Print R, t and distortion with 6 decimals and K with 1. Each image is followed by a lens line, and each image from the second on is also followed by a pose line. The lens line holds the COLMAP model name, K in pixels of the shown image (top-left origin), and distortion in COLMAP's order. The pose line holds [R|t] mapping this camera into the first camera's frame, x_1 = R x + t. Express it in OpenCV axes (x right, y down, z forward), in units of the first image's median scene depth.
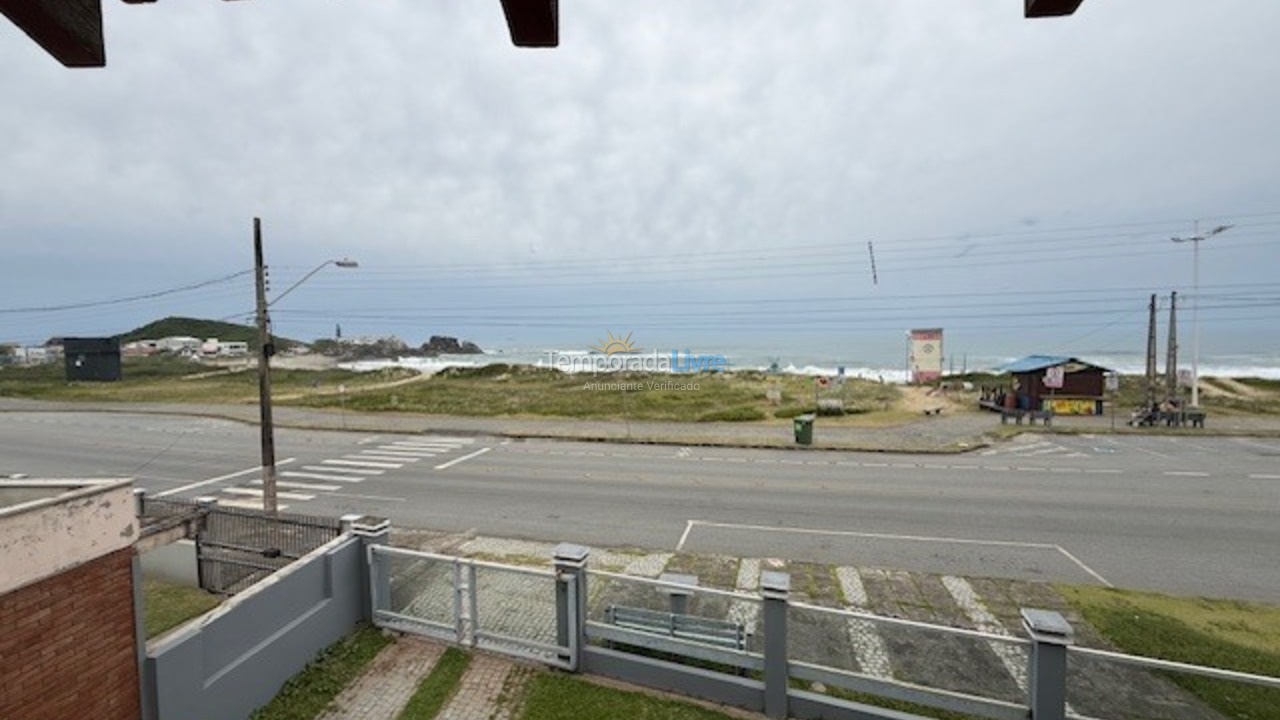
lens RADIAL K [[509.0, 0, 639.3], [0, 509.0, 360.4], [0, 0, 1]] dist [-0.000125, -0.000102]
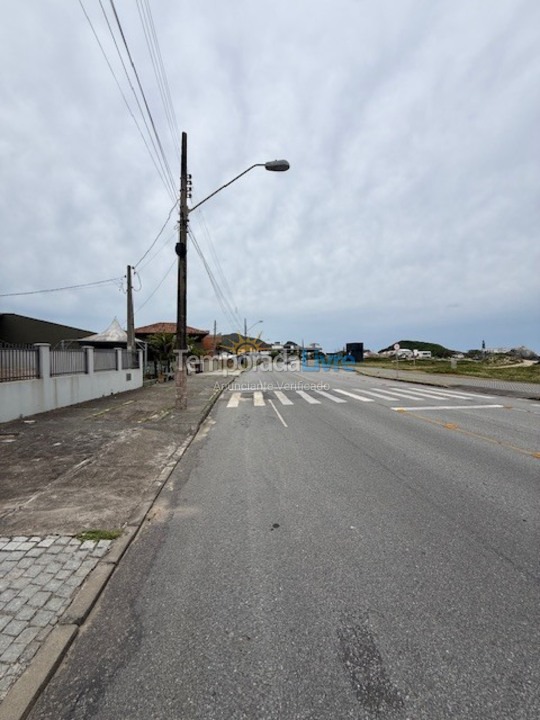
lens RADIAL K [[286.6, 0, 270.0], [0, 286.6, 360.0], [0, 0, 1]] dist [0.000227, 0.000048]
pose [[0.372025, 0.021754, -0.927968, -0.060467], [-0.038673, 0.999221, 0.007920, 0.138935], [0.927417, 0.032941, 0.372576, 0.657551]]
